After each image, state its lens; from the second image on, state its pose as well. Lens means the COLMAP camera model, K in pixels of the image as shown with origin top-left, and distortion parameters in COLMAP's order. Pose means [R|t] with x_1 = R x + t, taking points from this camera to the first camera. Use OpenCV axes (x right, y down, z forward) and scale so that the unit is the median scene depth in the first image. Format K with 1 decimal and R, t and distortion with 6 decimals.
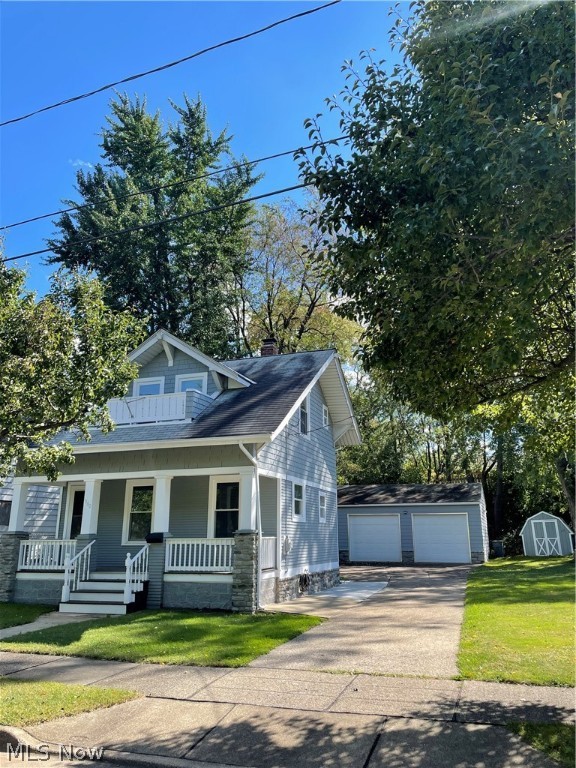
lens RADIAL K [[580.3, 0, 293.1], [0, 580.3, 383.1], [0, 0, 1]] dist [0.100394, -0.134157]
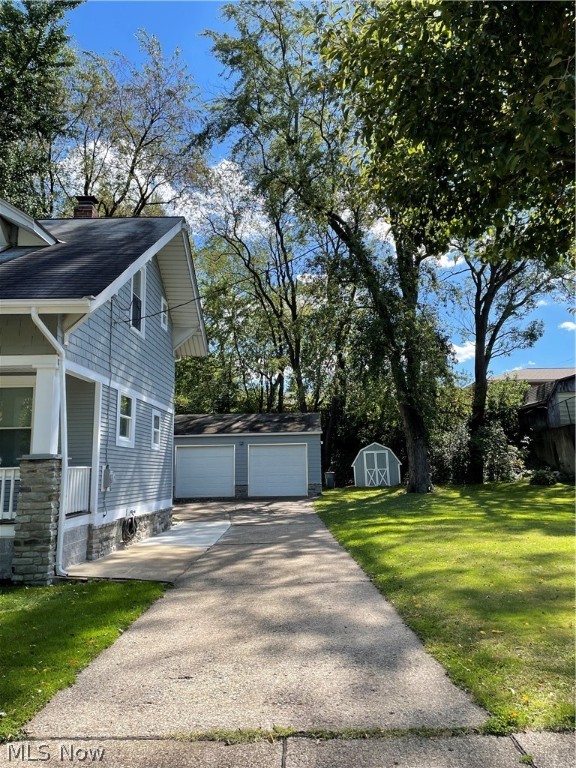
lens RADIAL K [[580.3, 0, 293.1], [0, 580.3, 383.1], [0, 0, 1]] dist [0.100394, -0.134157]
pose [[0.951995, 0.036305, 0.303954, -0.016813], [-0.067224, 0.993498, 0.091879, 0.092921], [-0.298642, -0.107901, 0.948246, 0.309015]]
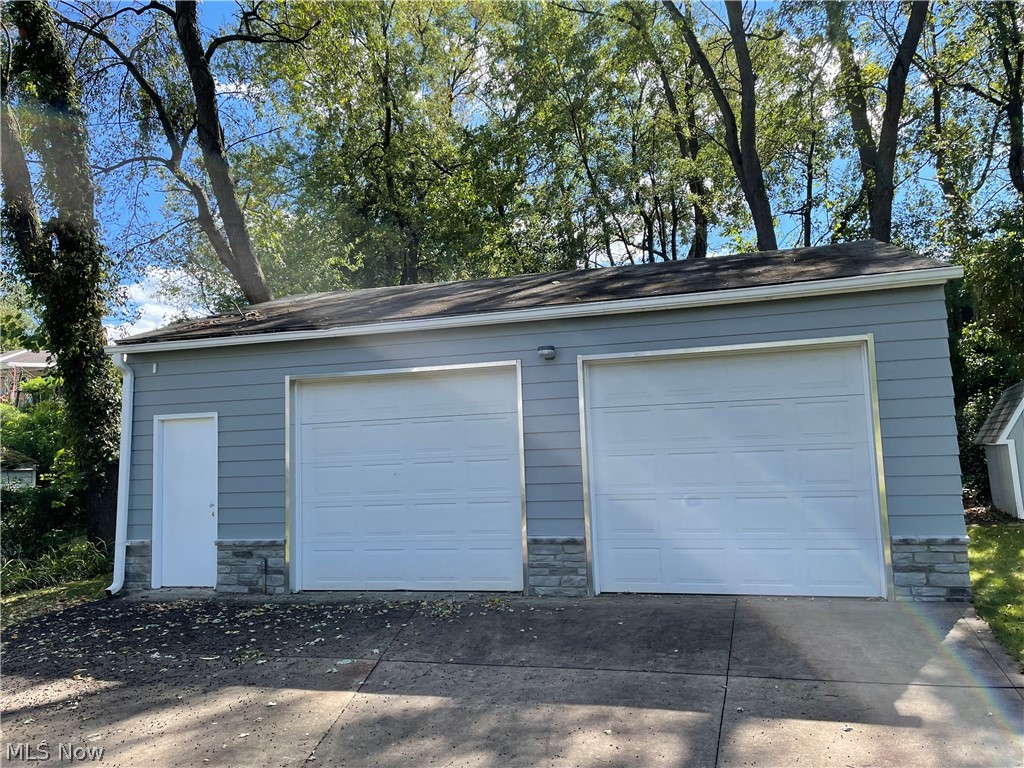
lens RADIAL K [[773.8, 0, 511.3], [0, 773.8, 370.5], [0, 0, 1]] dist [0.100394, -0.134157]
pose [[0.997831, -0.029896, 0.058647, 0.354761], [0.020140, 0.986849, 0.160384, 0.400653], [-0.062670, -0.158855, 0.985311, 1.606064]]
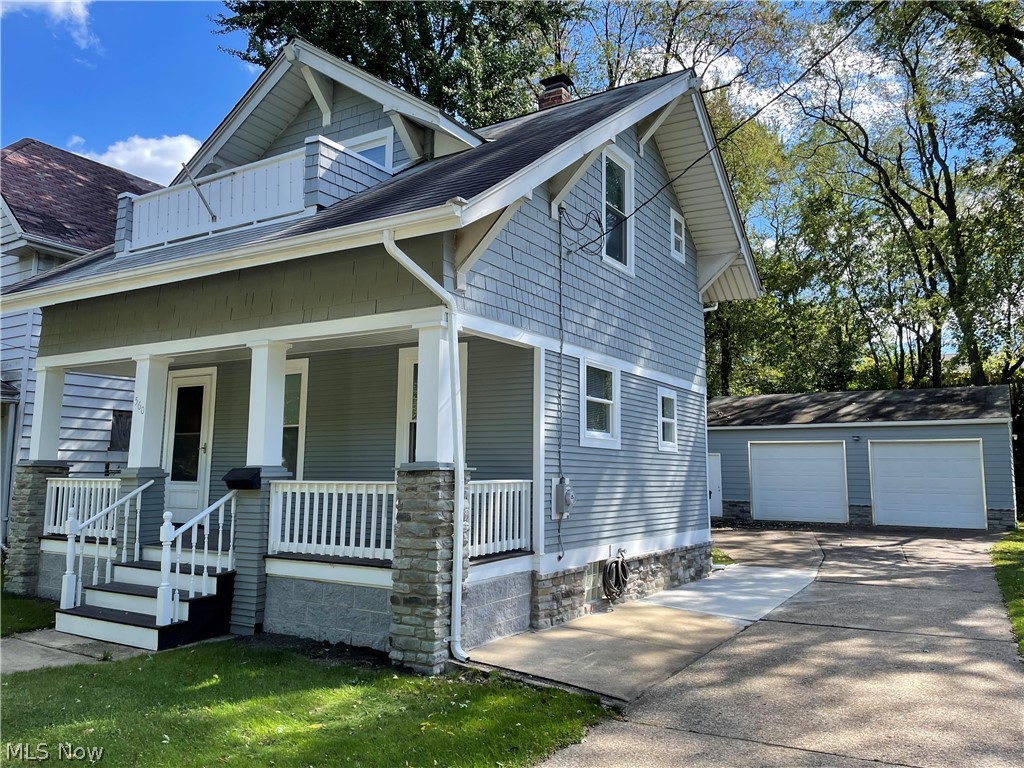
lens RADIAL K [[773.8, 0, 511.3], [0, 773.8, 370.5], [0, 0, 1]] dist [0.100394, -0.134157]
pose [[0.974395, -0.017597, -0.224151, 0.089025], [0.045057, 0.991992, 0.117988, 0.119962], [0.220280, -0.125066, 0.967386, 0.472415]]
